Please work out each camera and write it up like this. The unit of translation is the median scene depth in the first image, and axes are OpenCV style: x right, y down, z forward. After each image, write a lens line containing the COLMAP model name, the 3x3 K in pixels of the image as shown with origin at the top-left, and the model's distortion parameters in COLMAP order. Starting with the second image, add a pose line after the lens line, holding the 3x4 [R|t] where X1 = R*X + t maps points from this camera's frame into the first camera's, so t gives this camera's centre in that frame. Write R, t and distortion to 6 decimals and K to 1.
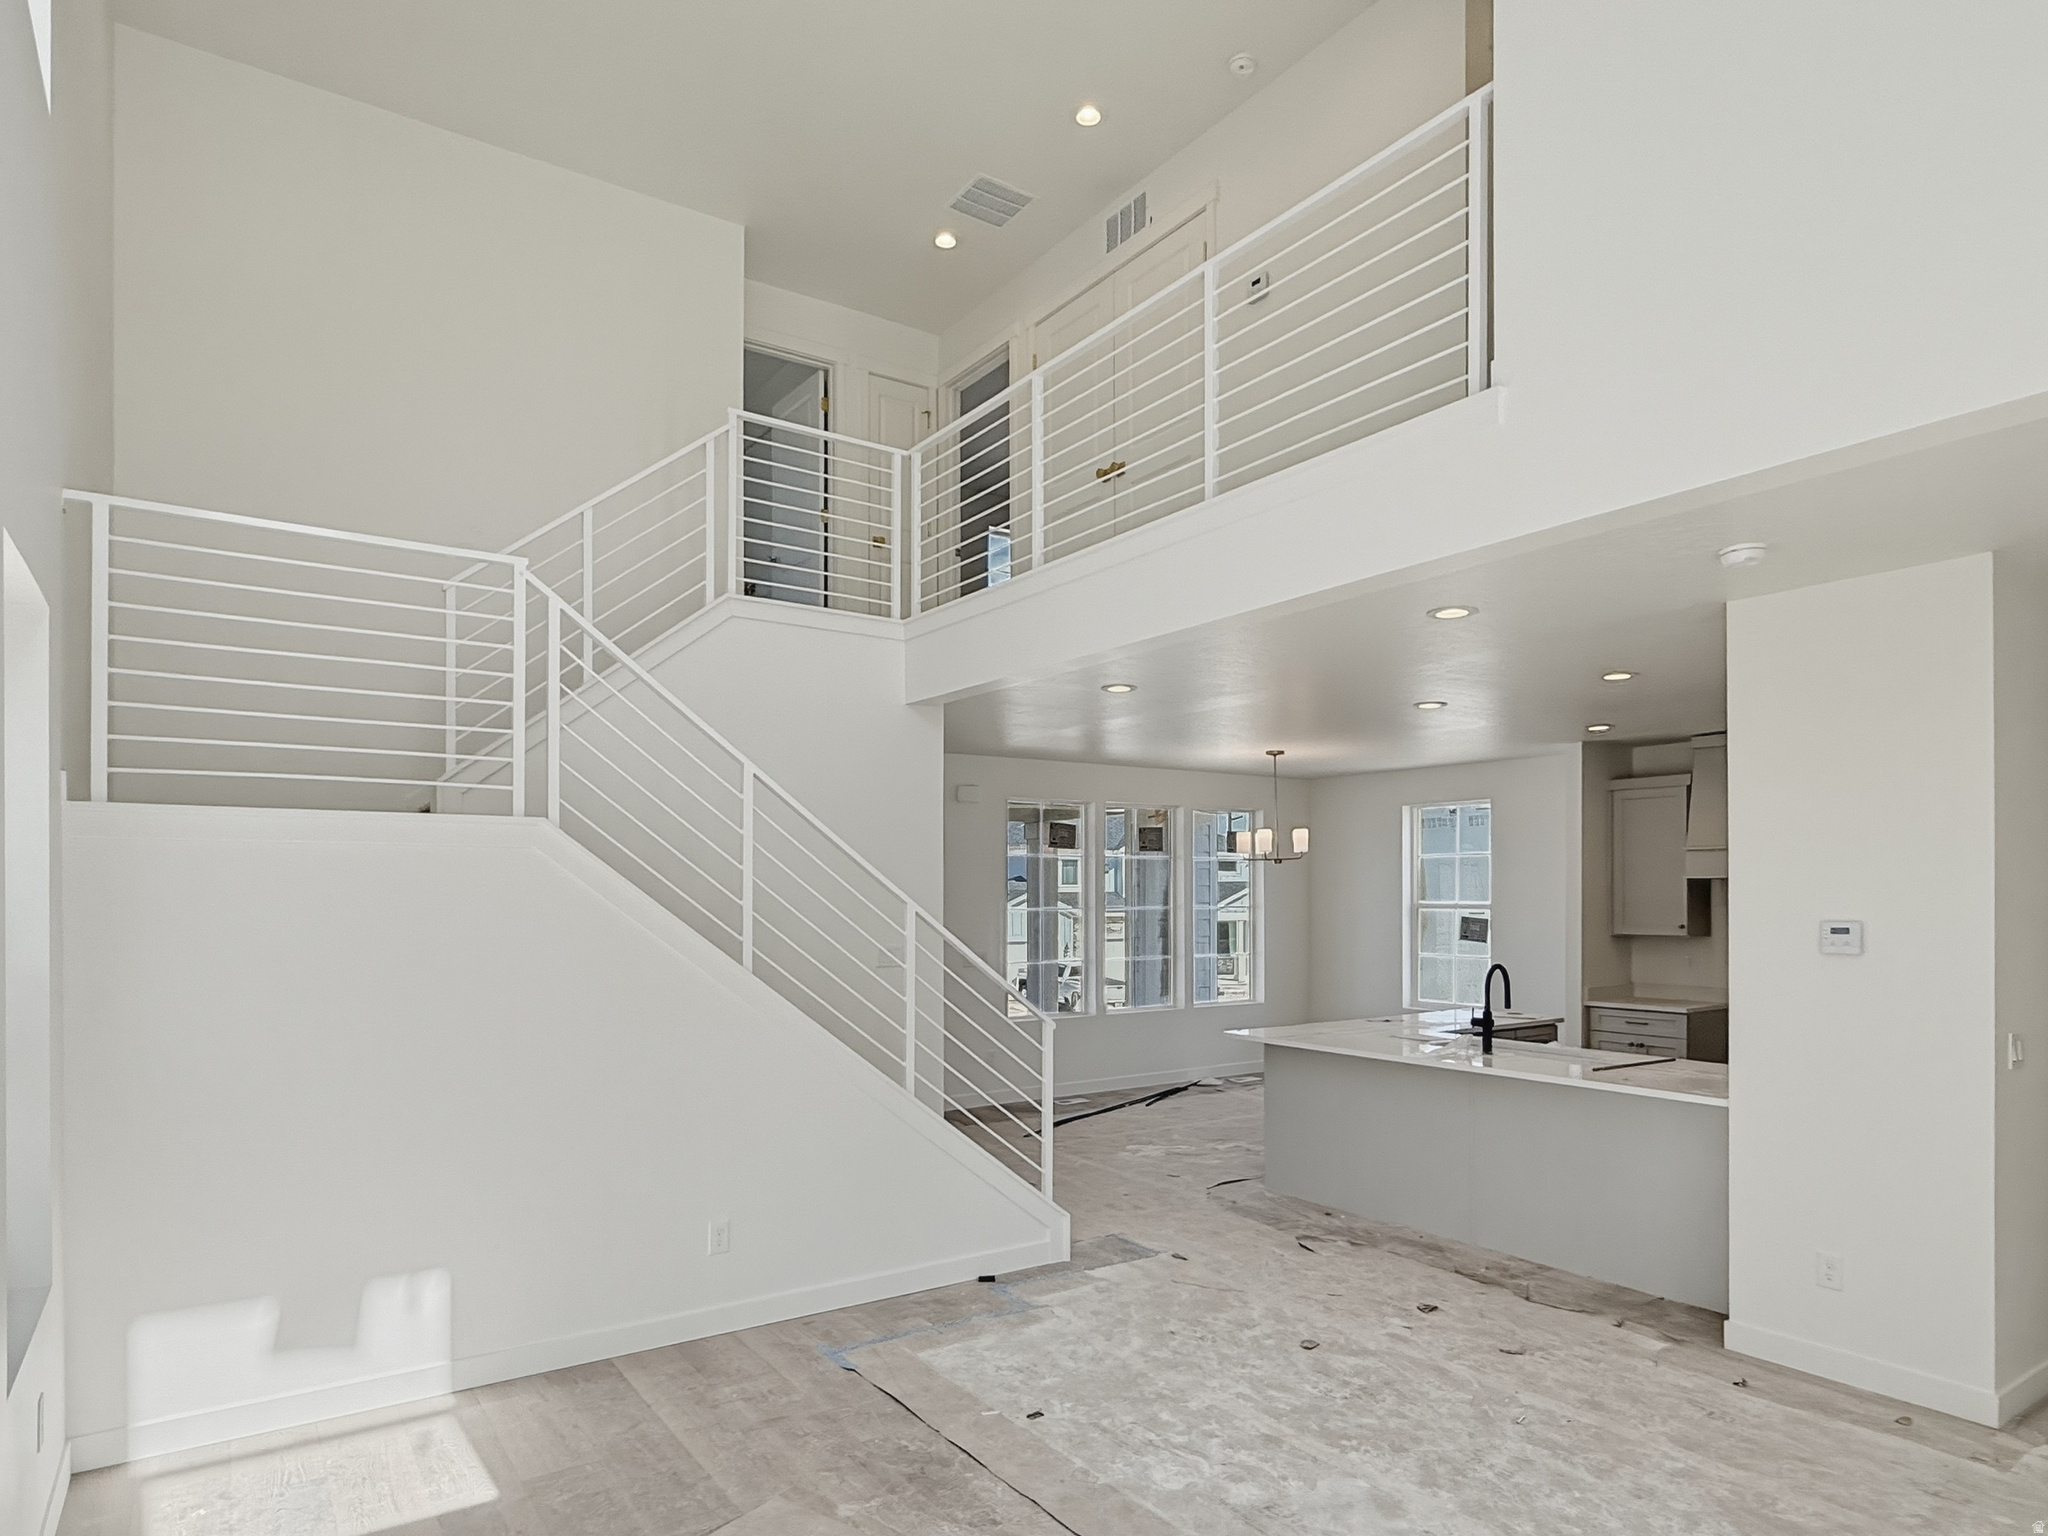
lens RADIAL K [[1175.6, 0, 1025.8], [0, 1175.6, 910.4], [0, 0, 1]] dist [-0.003046, -0.000666]
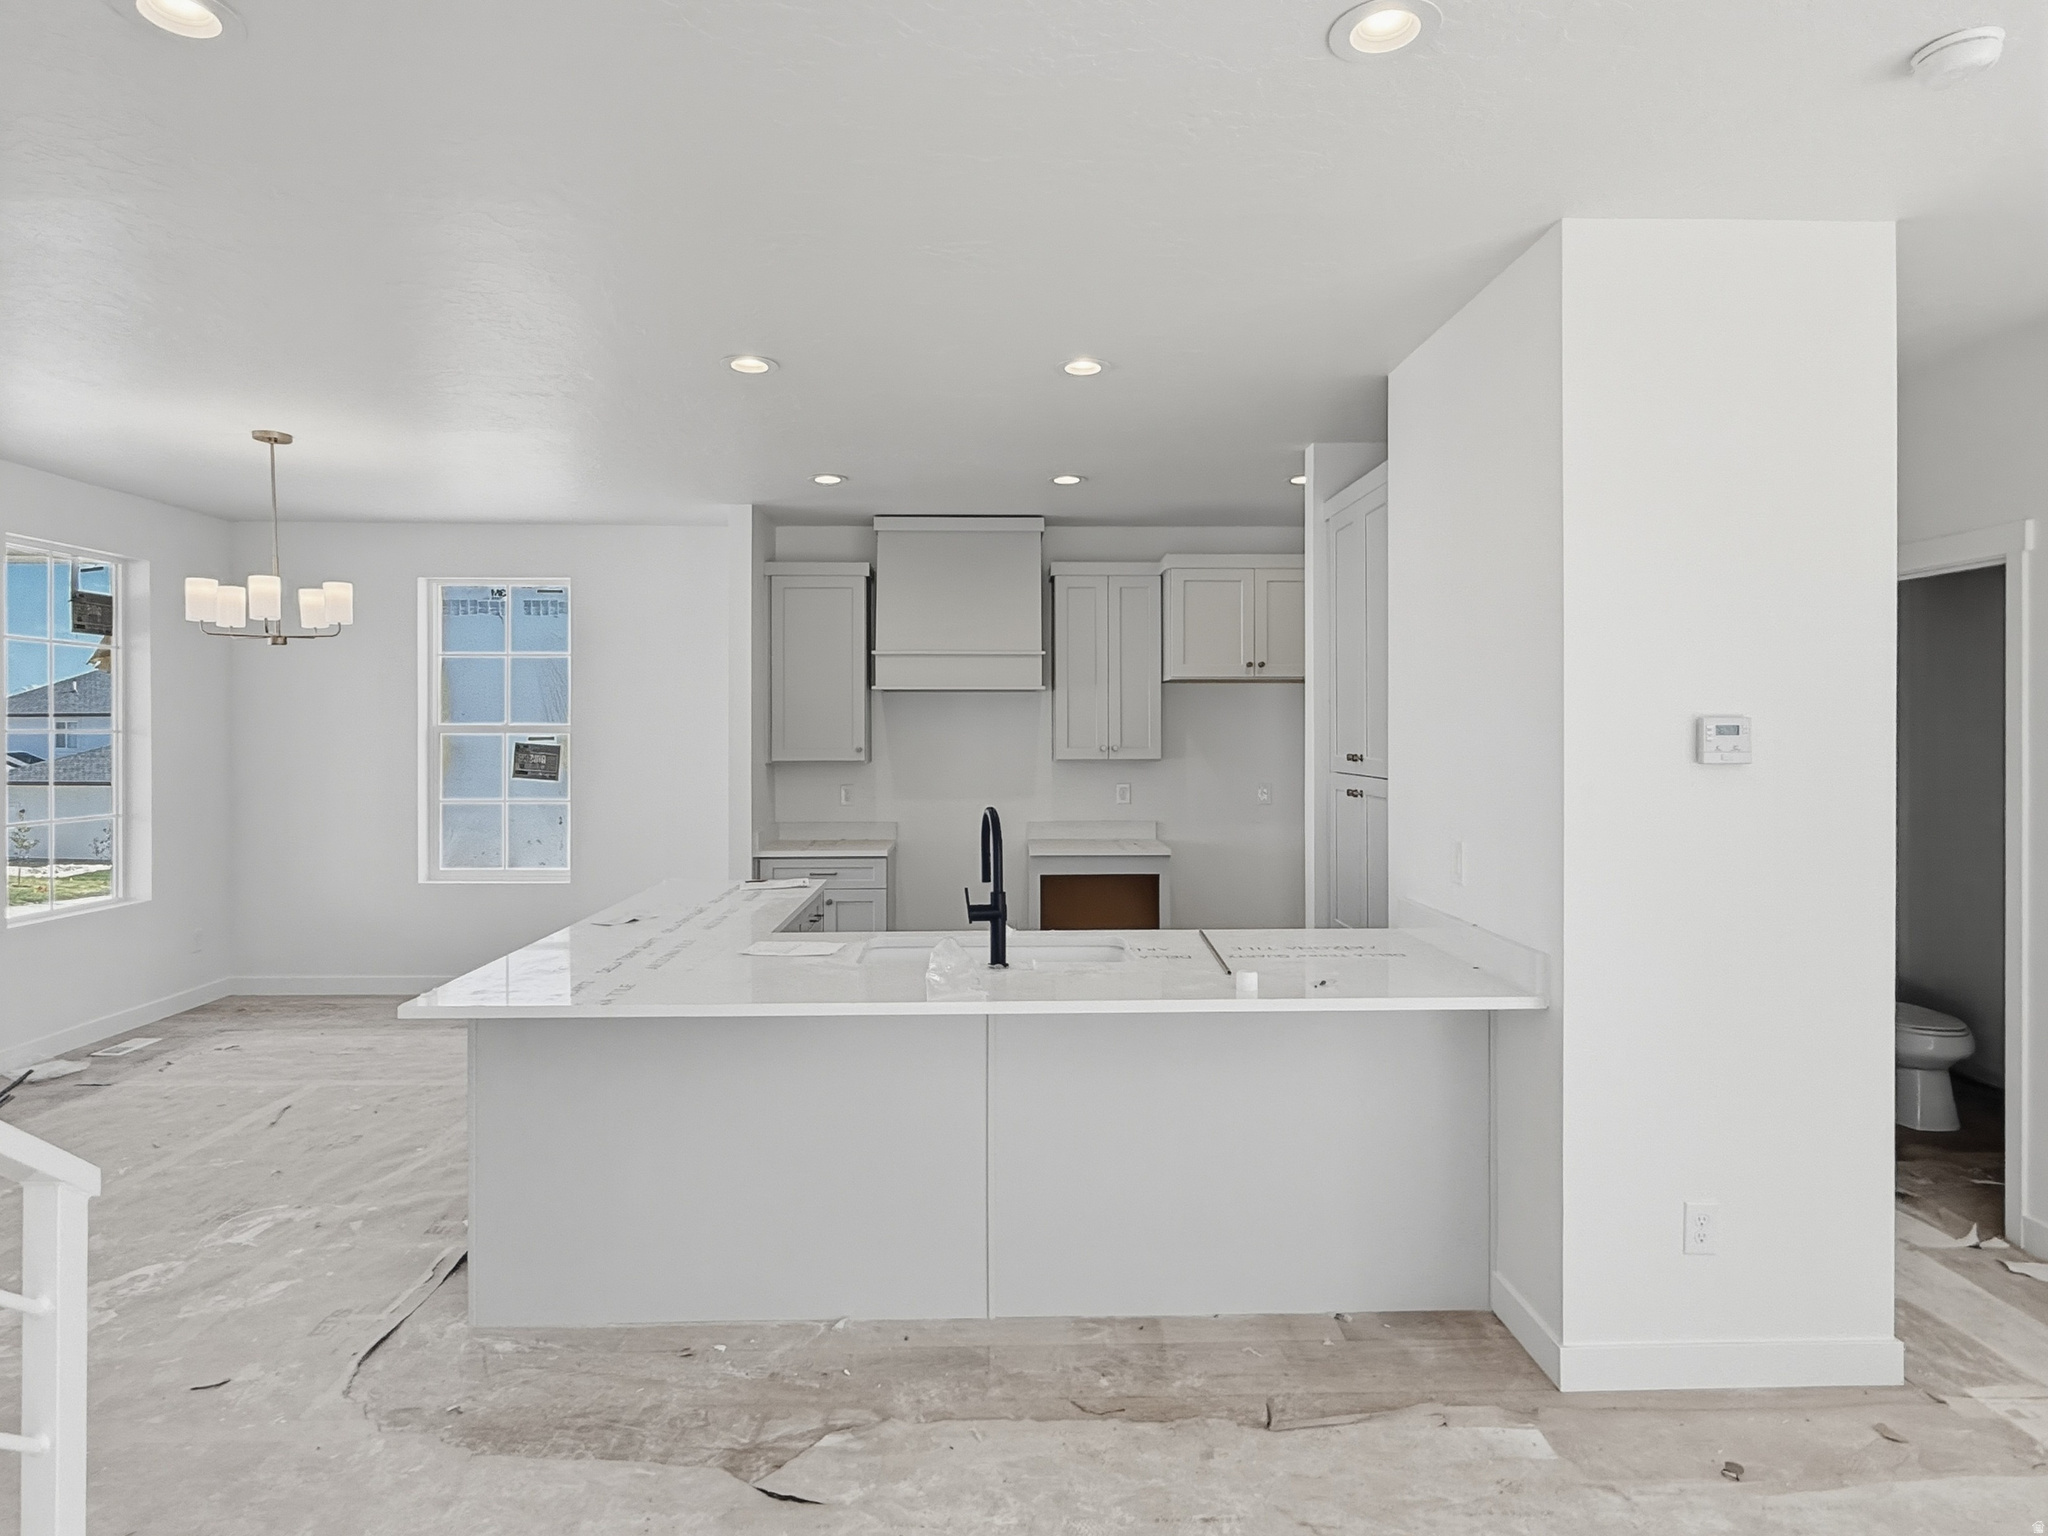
lens RADIAL K [[1143.0, 0, 1026.5], [0, 1143.0, 738.1], [0, 0, 1]] dist [0.000297, 0.000222]
pose [[0.541050, -0.004085, 0.840981, -0.039503], [0.011734, 0.999928, -0.002692, 0.008557], [-0.840909, 0.011324, 0.541059, 0.441194]]
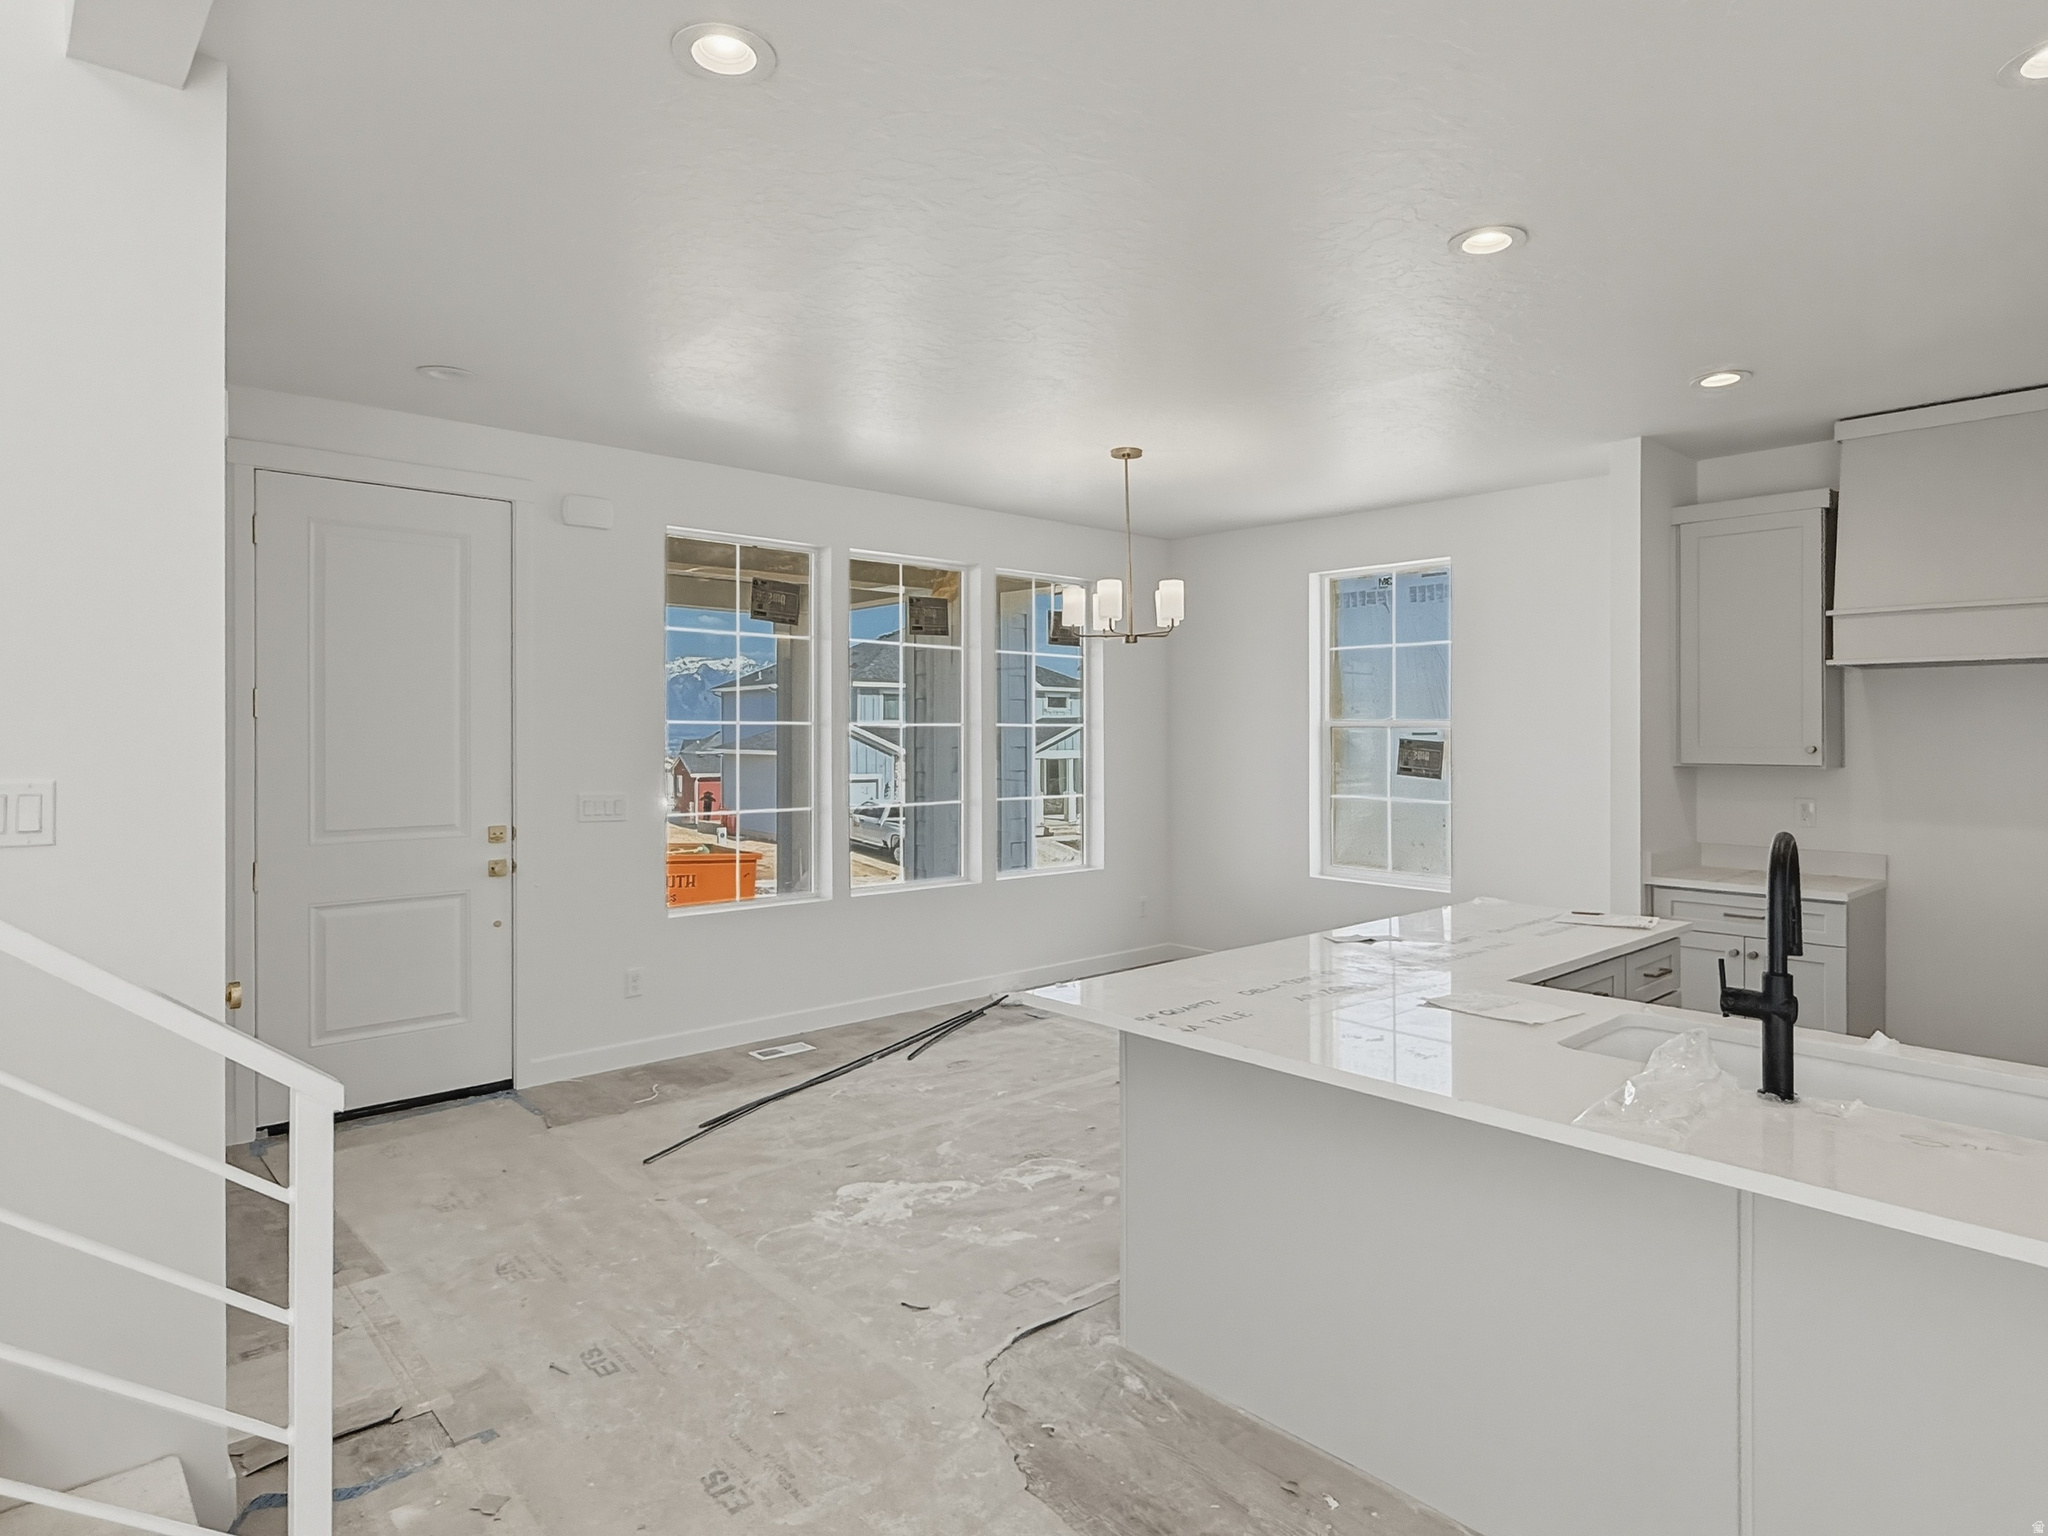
lens RADIAL K [[1166.6, 0, 1022.0], [0, 1166.6, 738.6], [0, 0, 1]] dist [-0.004348, -0.000790]
pose [[0.990376, 0.003330, 0.138366, 0.082793], [-0.001942, 0.999946, -0.010163, 0.013948], [-0.138393, 0.009796, 0.990329, 0.445180]]
